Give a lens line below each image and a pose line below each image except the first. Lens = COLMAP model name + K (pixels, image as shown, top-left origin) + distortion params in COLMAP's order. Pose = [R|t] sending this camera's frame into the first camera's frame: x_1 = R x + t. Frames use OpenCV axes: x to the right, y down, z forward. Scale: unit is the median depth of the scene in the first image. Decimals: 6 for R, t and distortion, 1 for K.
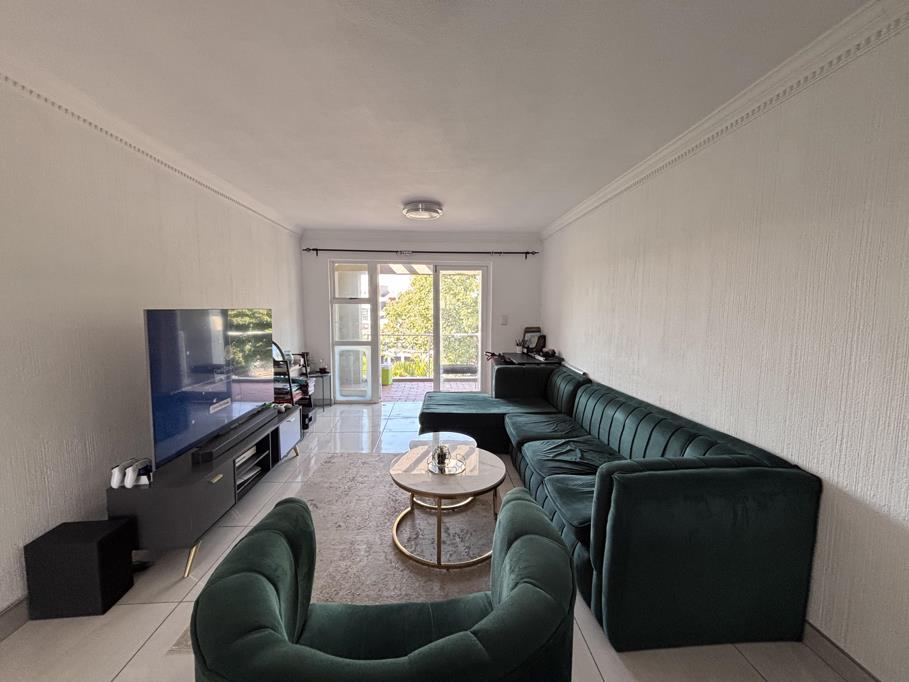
lens RADIAL K [[368.3, 0, 456.2], [0, 368.3, 339.7], [0, 0, 1]] dist [-0.000816, -0.000084]
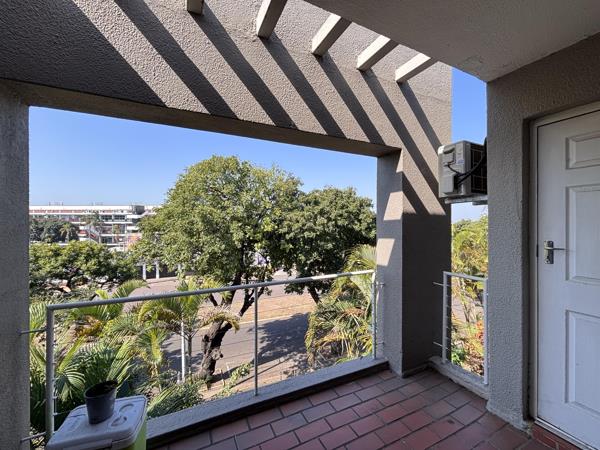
lens RADIAL K [[243.1, 0, 298.7], [0, 243.1, 226.1], [0, 0, 1]] dist [-0.000816, -0.000084]
pose [[0.926406, -0.001304, 0.376524, -0.061104], [0.035673, 0.995800, -0.084323, -0.014049], [-0.374833, 0.091550, 0.922561, 0.337208]]
